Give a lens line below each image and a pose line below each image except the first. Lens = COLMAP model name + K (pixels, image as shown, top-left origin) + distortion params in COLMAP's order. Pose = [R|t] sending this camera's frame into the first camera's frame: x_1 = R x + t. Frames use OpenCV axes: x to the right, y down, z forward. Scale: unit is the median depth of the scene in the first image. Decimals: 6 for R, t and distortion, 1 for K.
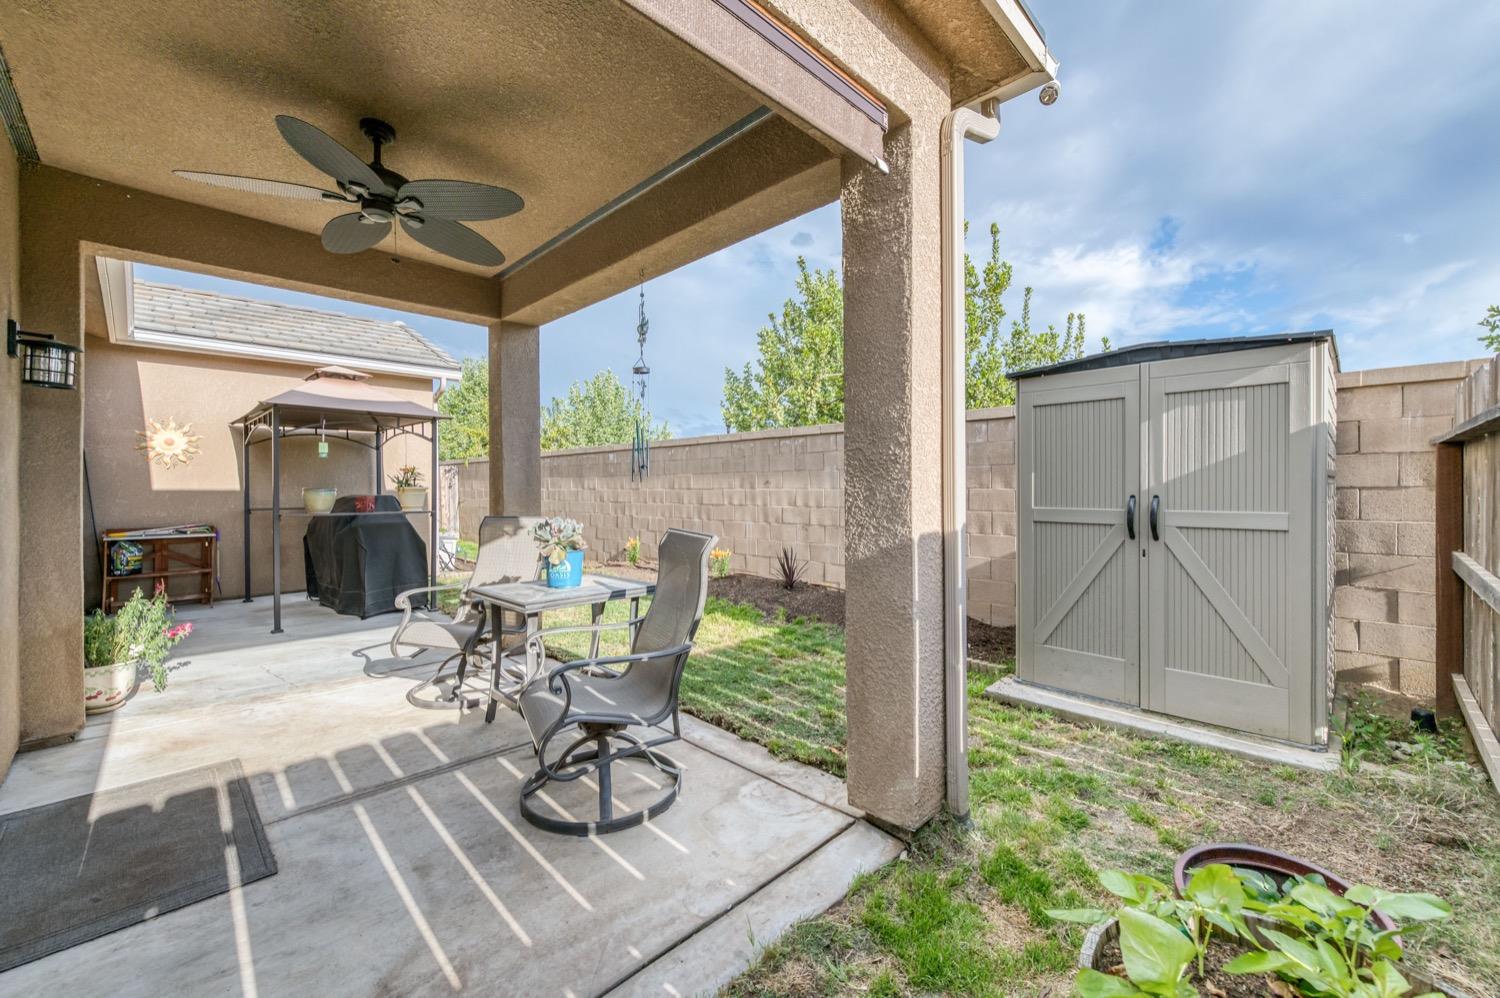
lens RADIAL K [[594.8, 0, 764.3], [0, 594.8, 492.6], [0, 0, 1]] dist [0.005865, -0.000601]
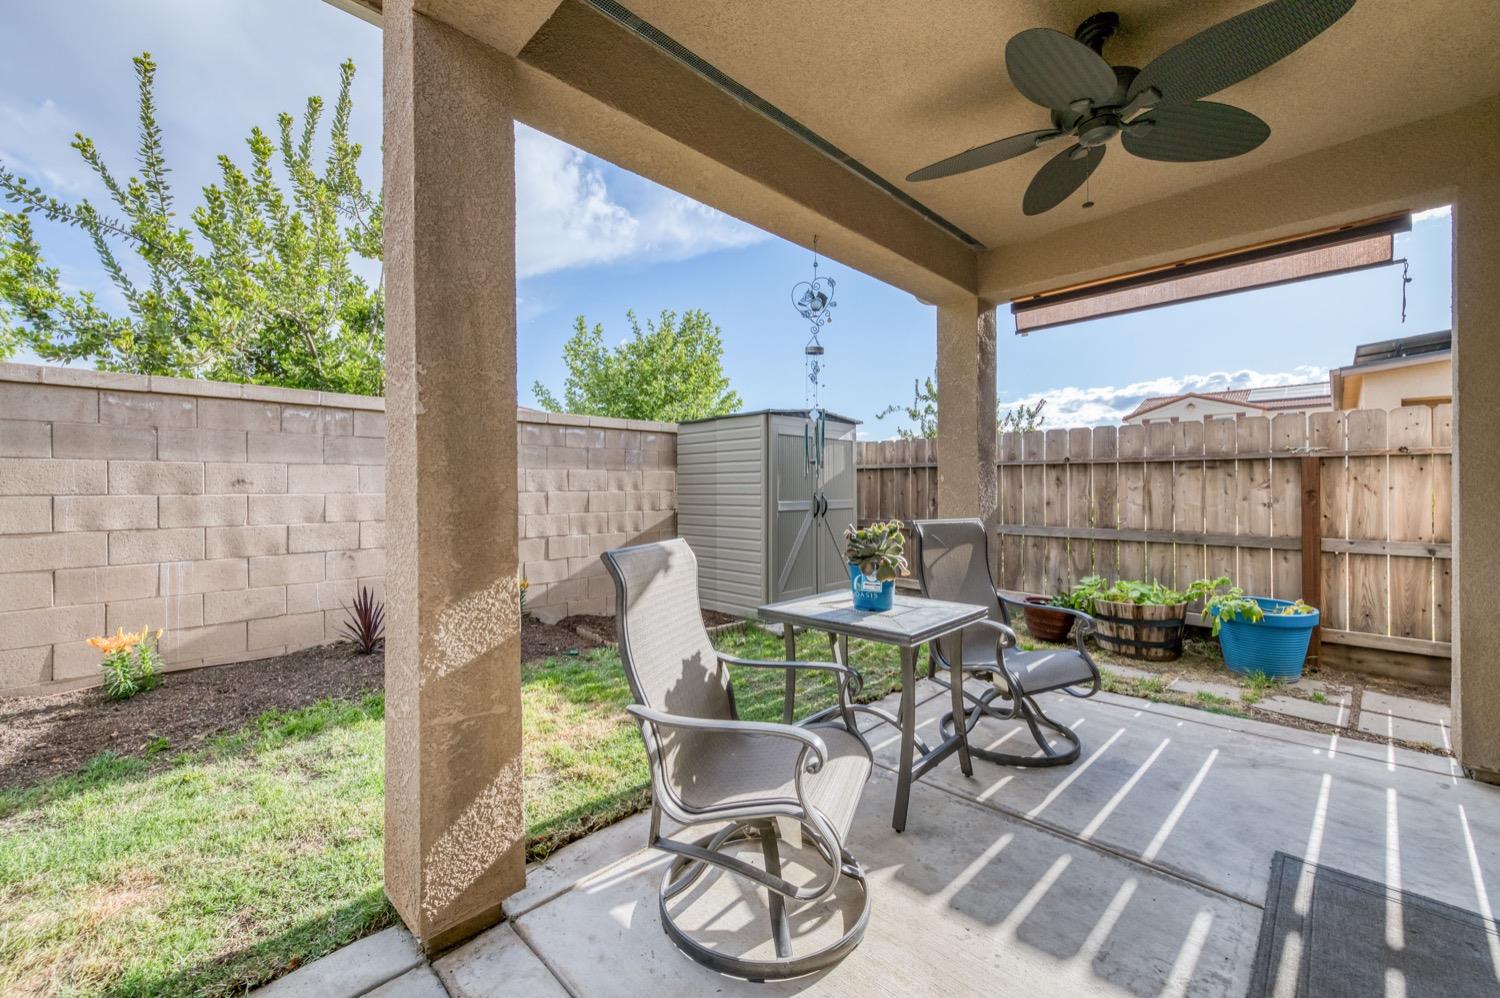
lens RADIAL K [[594.8, 0, 763.2], [0, 594.8, 490.6], [0, 0, 1]] dist [0.005865, -0.000601]
pose [[0.016713, 0.001378, 0.999859, -0.520632], [0.015136, 0.999884, -0.001631, -0.001246], [-0.999746, 0.015161, 0.016691, 0.515915]]
